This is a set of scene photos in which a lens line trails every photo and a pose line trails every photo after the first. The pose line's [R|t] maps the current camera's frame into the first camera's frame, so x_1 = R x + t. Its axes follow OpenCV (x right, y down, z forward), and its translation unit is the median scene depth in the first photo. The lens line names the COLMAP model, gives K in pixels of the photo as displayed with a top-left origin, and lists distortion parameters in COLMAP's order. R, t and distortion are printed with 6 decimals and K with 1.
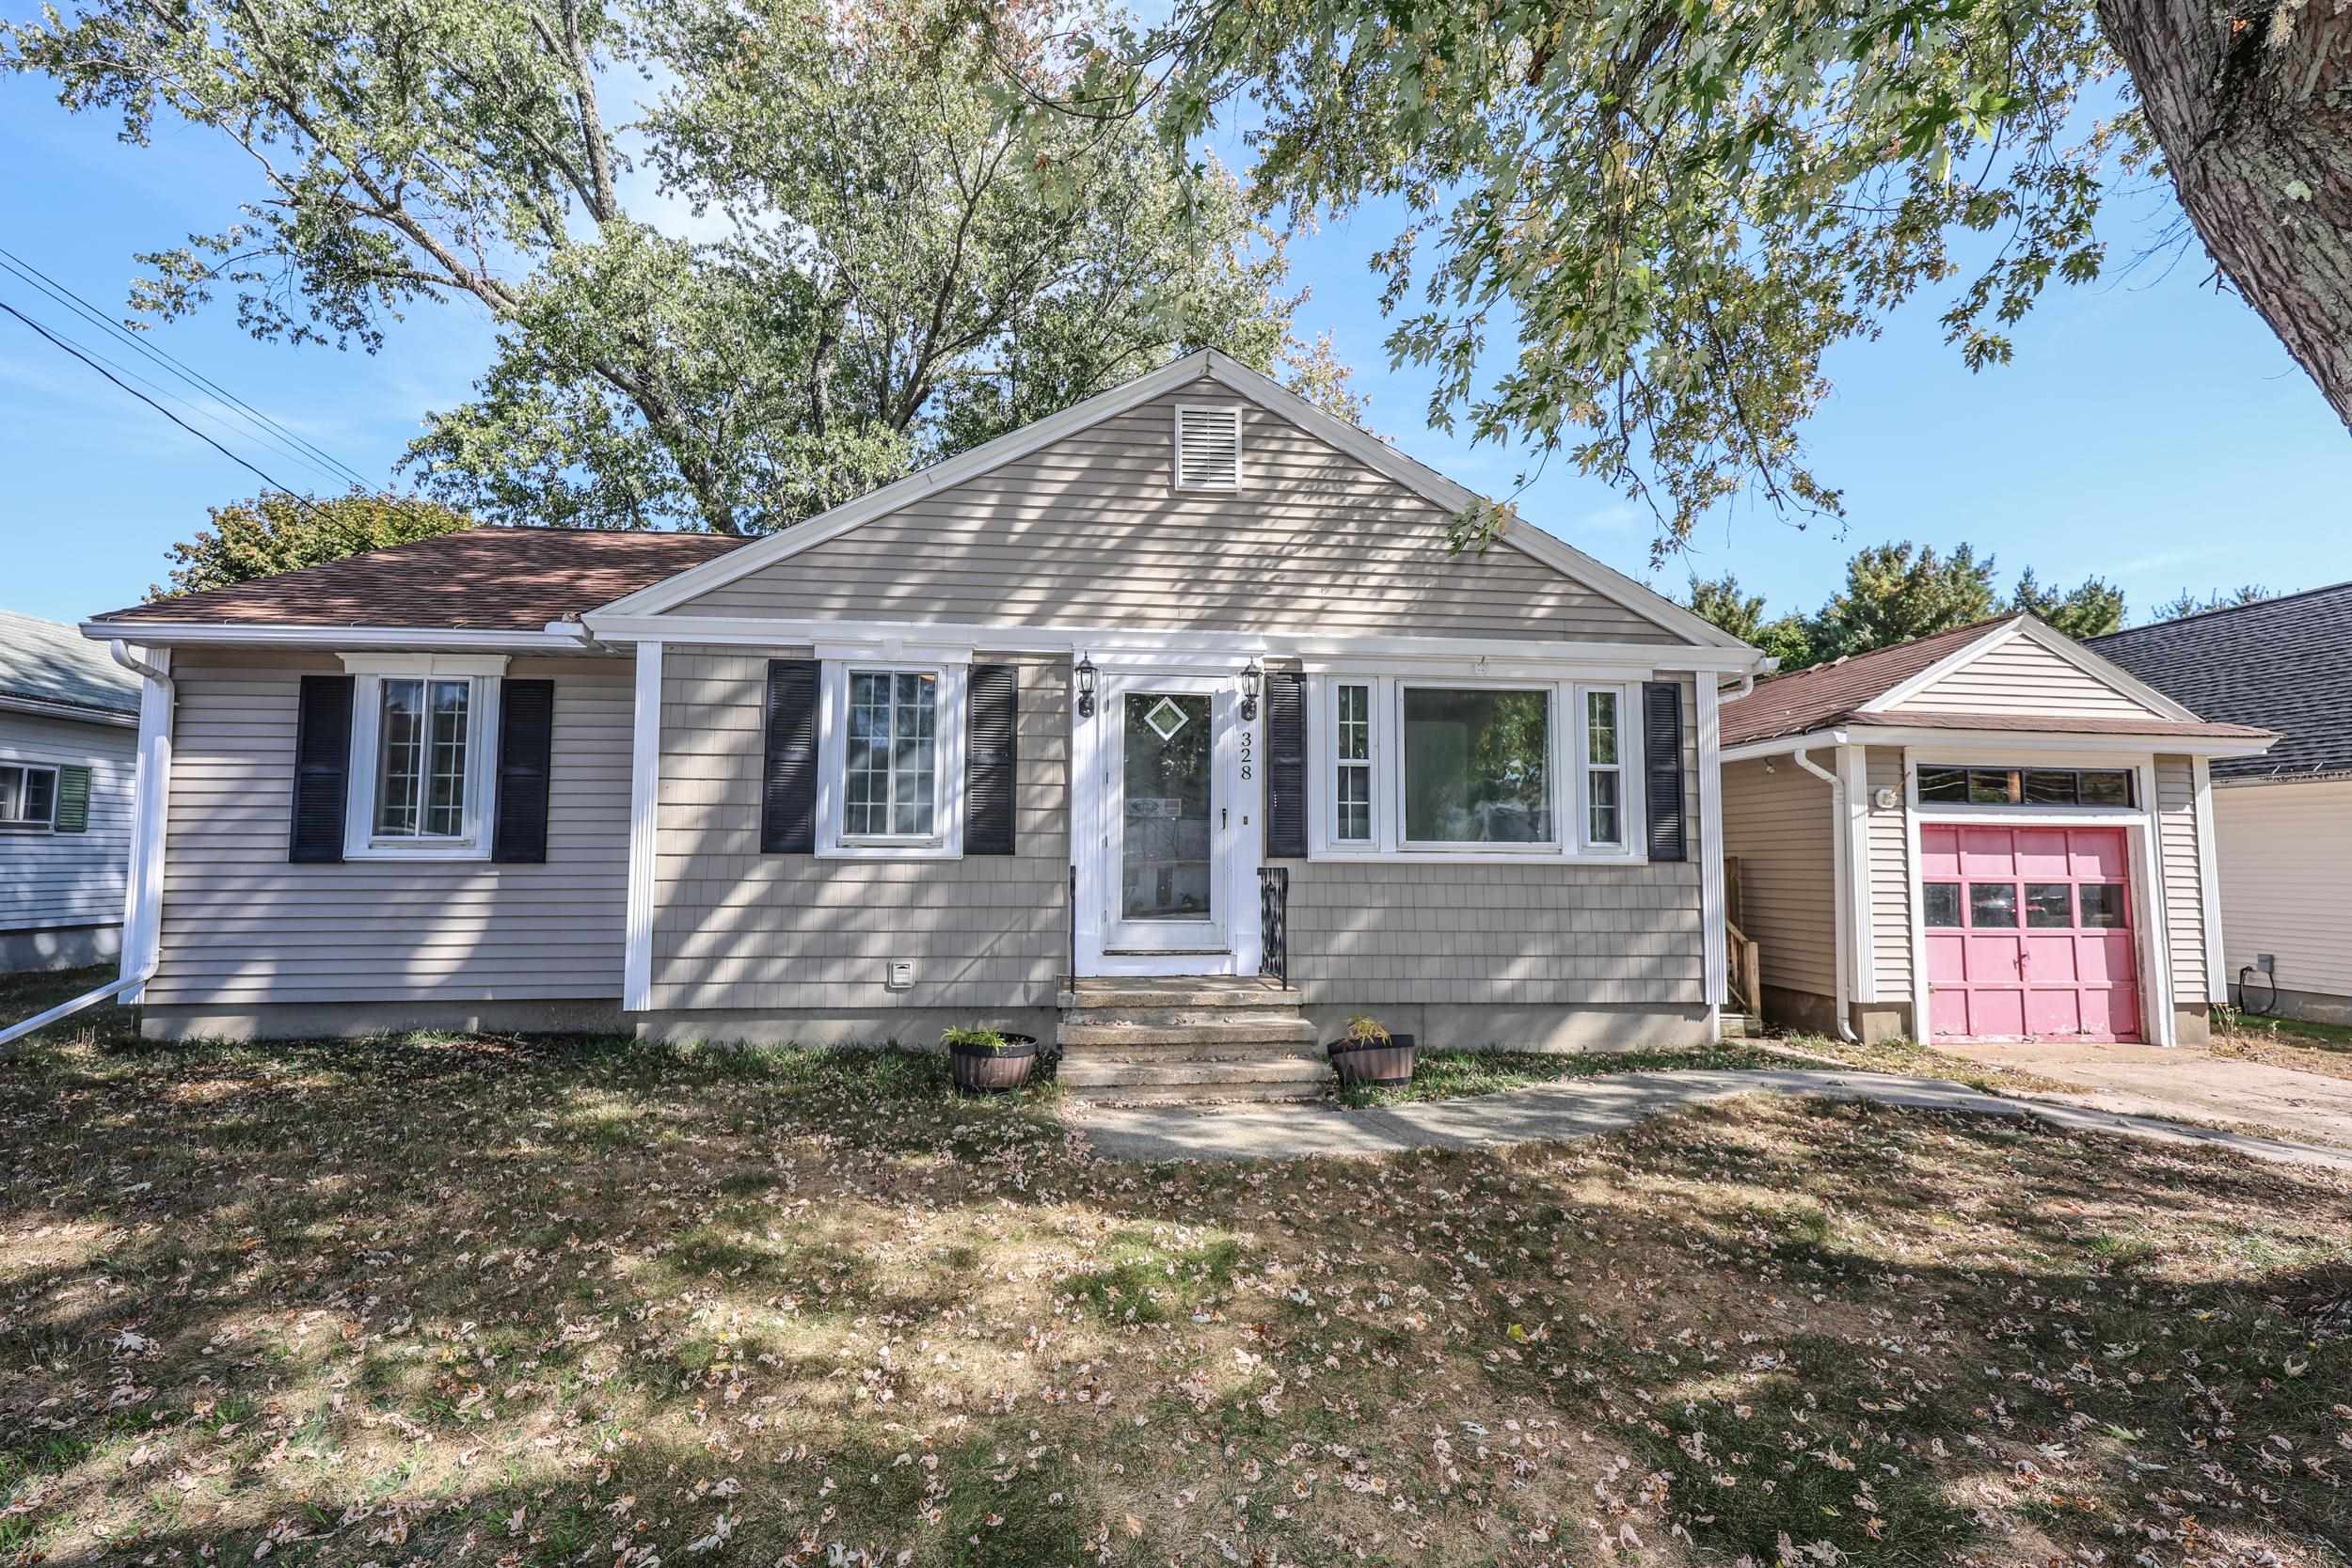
lens RADIAL K [[998.1, 0, 1149.8], [0, 998.1, 801.7], [0, 0, 1]] dist [-0.001520, -0.000483]
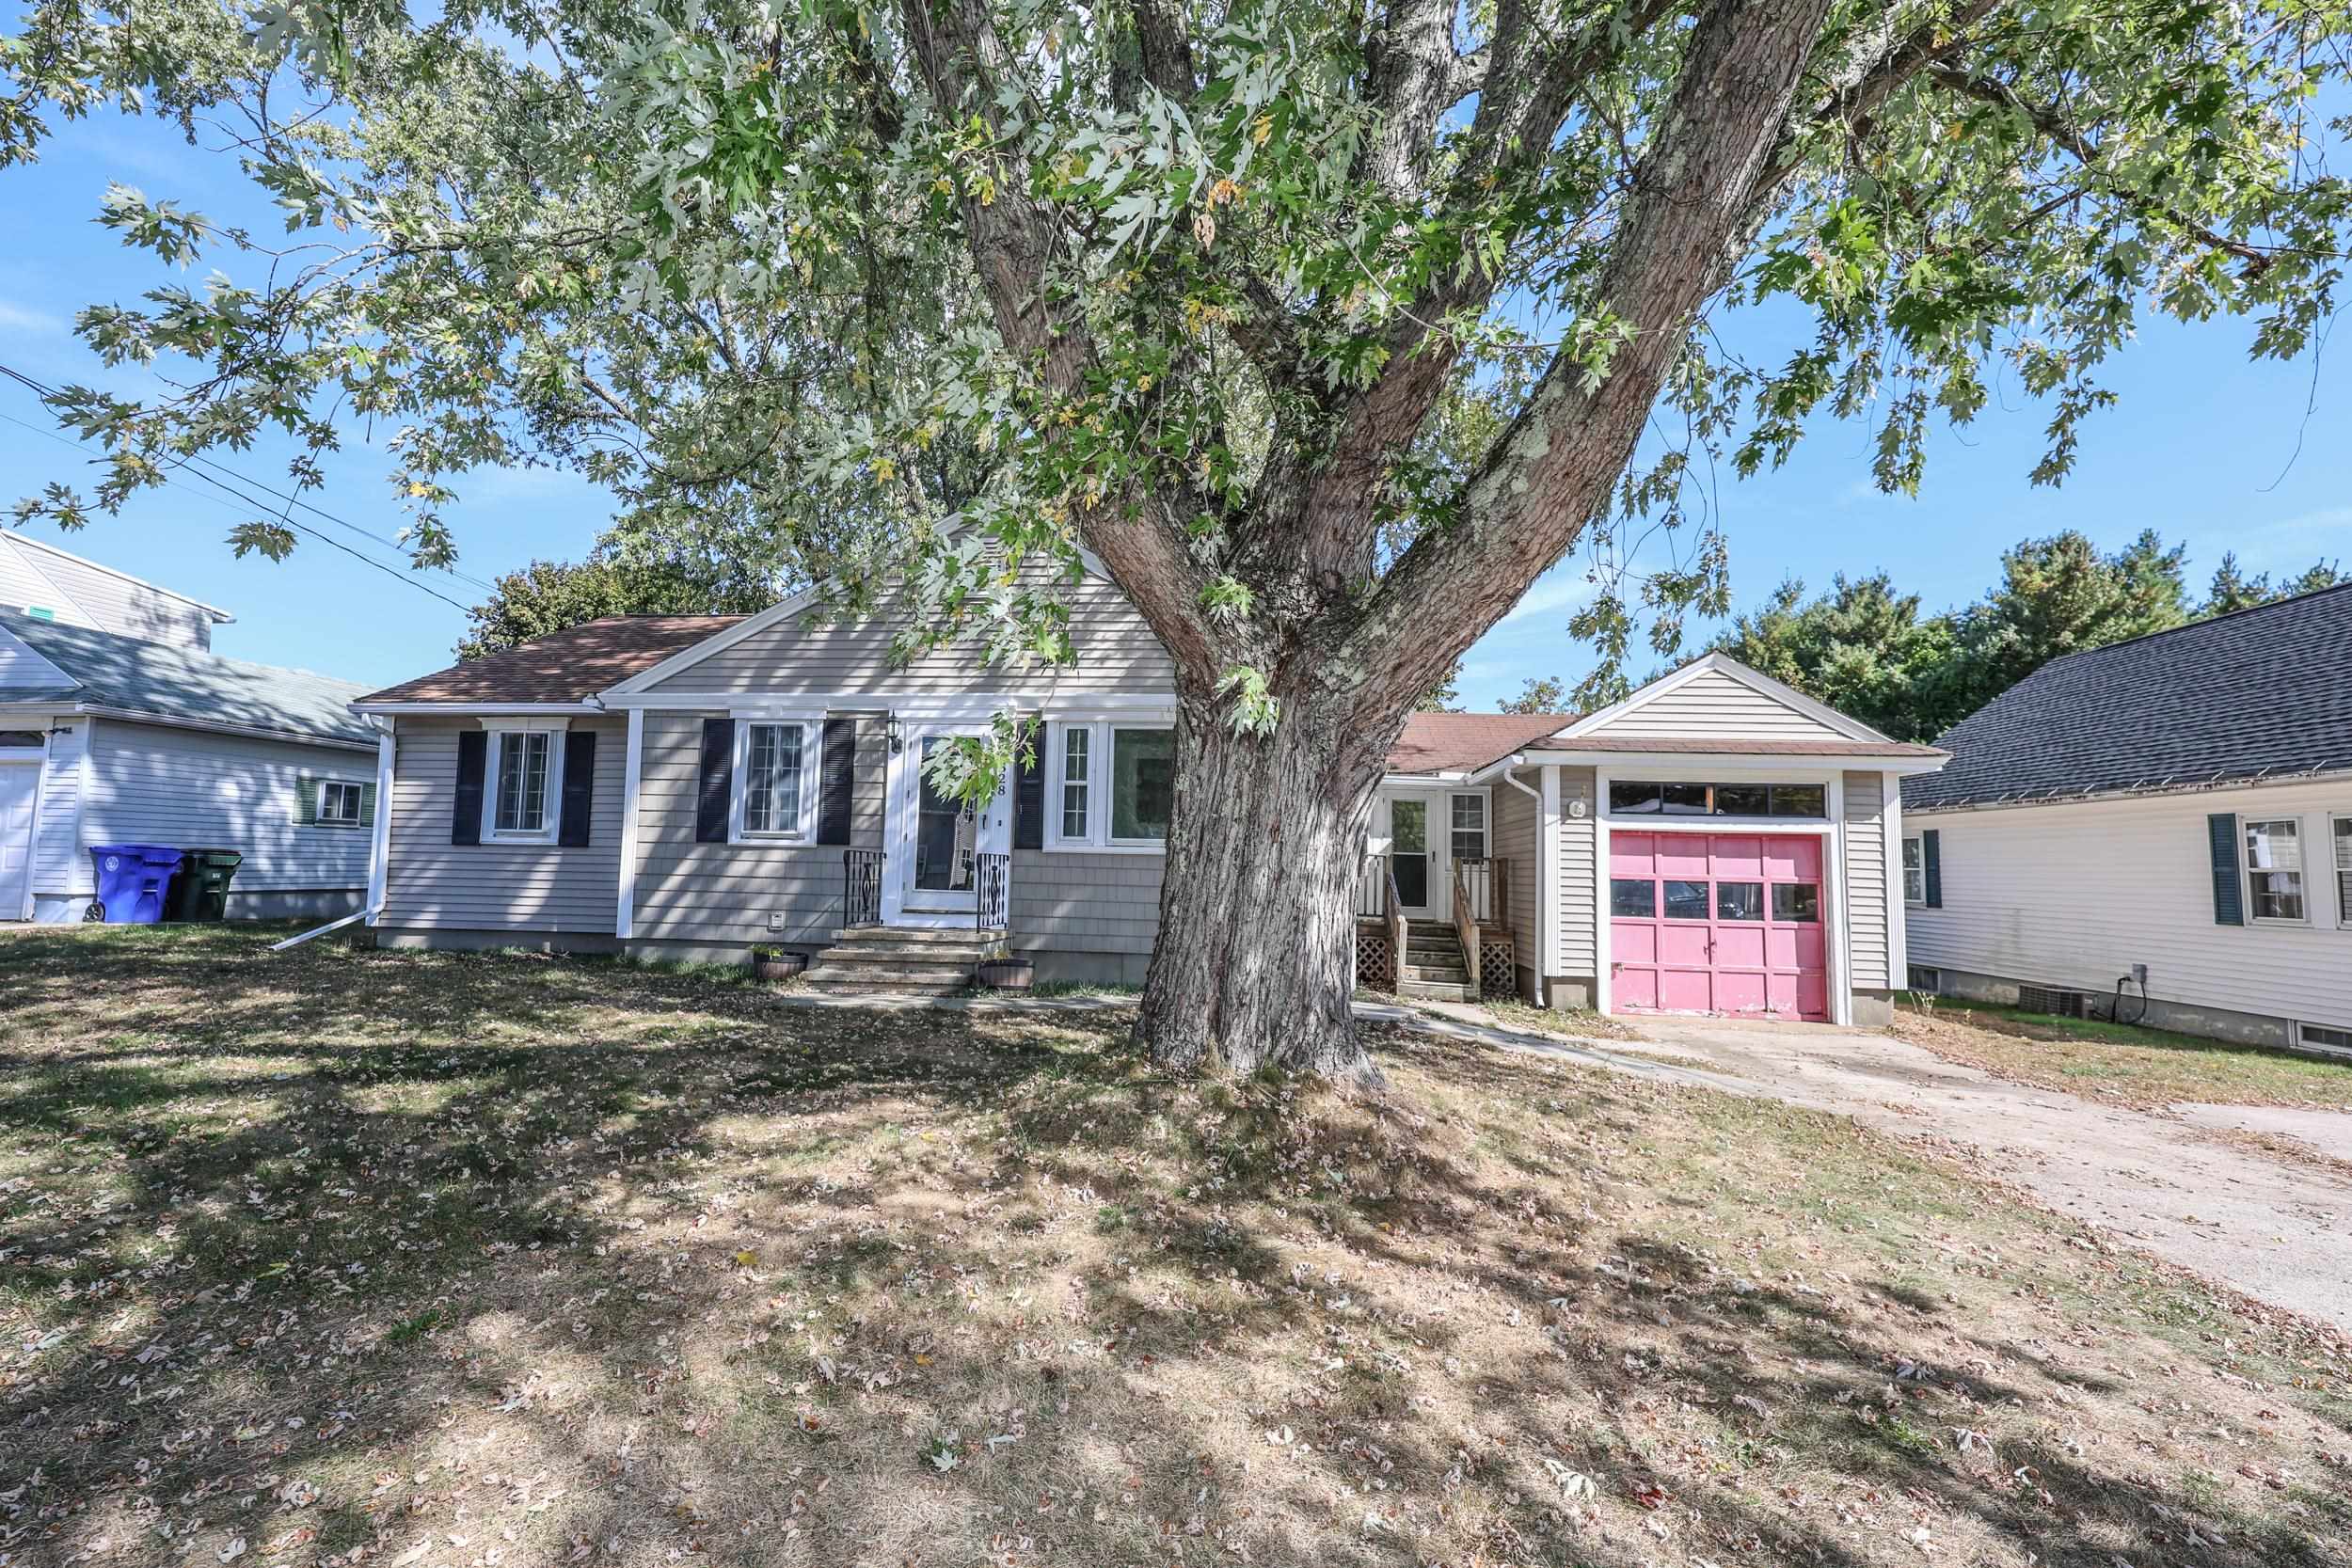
lens RADIAL K [[1042.4, 0, 1163.8], [0, 1042.4, 798.4], [0, 0, 1]] dist [-0.011089, -0.000004]
pose [[0.978473, -0.000069, -0.206374, 0.634894], [-0.003187, 0.999876, -0.015442, 0.005717], [0.206349, 0.015767, 0.978351, -0.431829]]
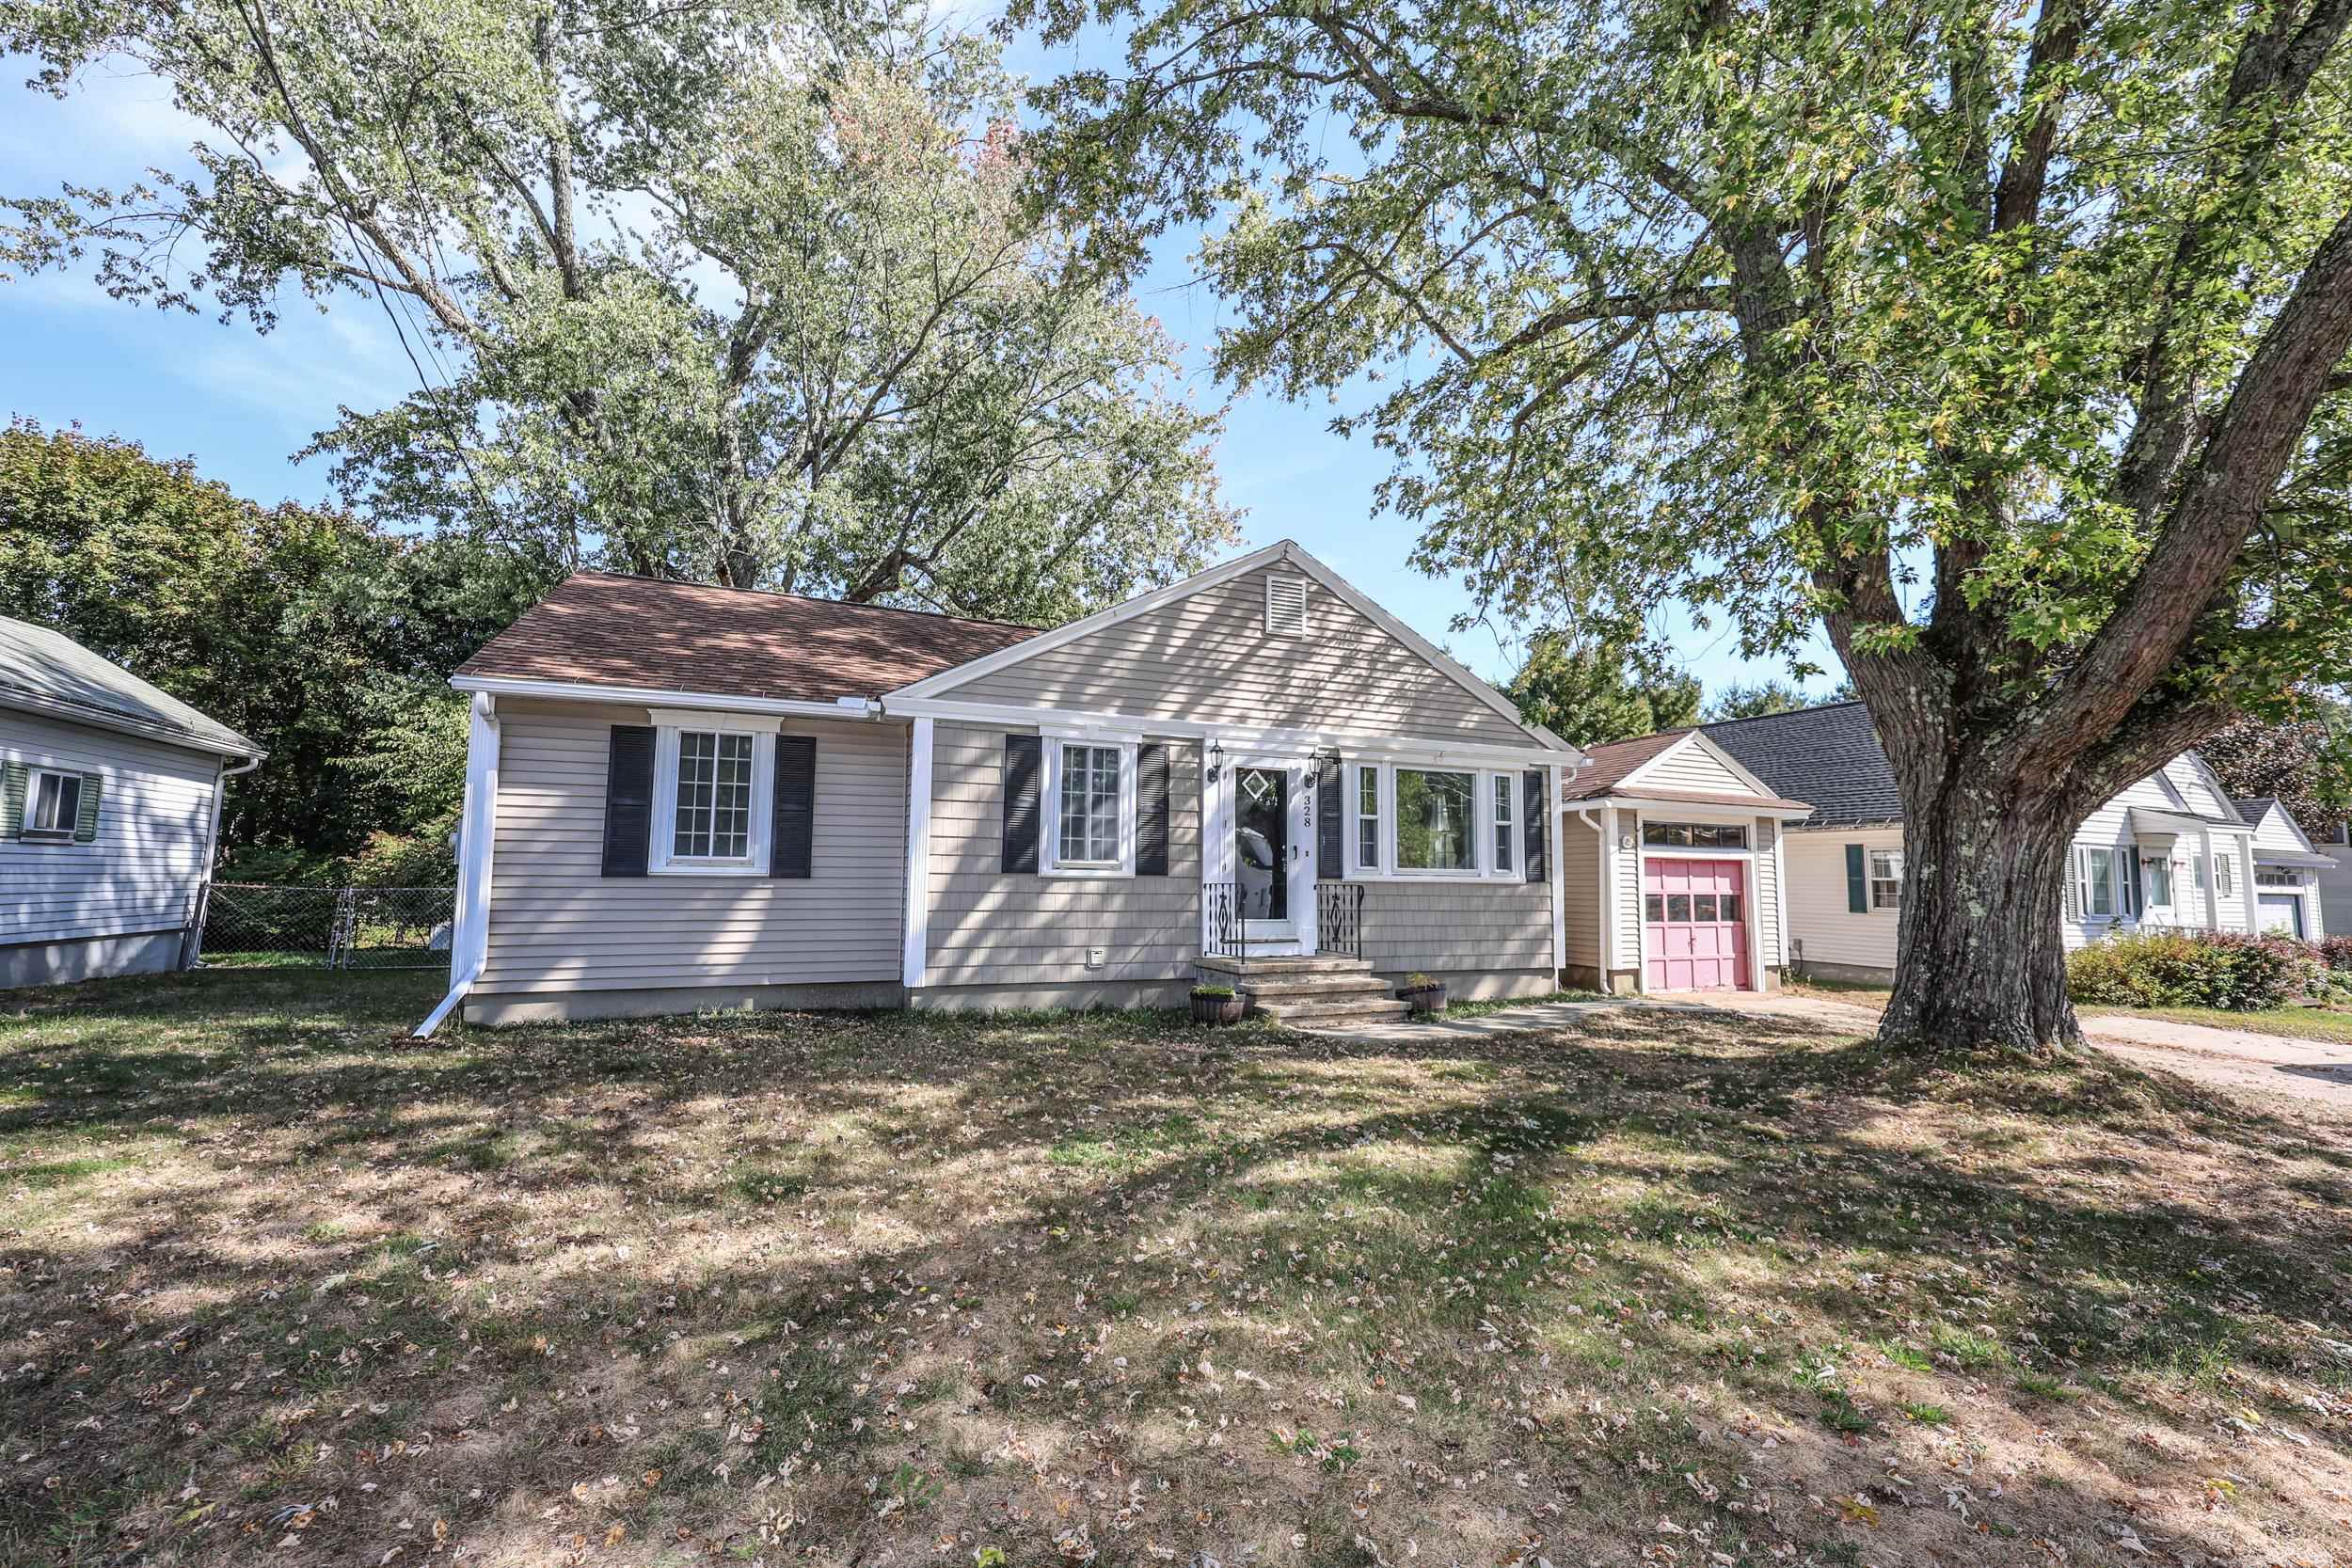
lens RADIAL K [[981.0, 0, 1169.9], [0, 981.0, 789.3], [0, 0, 1]] dist [-0.000127, -0.000063]
pose [[0.955668, 0.033267, 0.292561, -0.536437], [-0.027467, 0.999337, -0.023913, -0.036878], [-0.293162, 0.014817, 0.955948, -0.366473]]
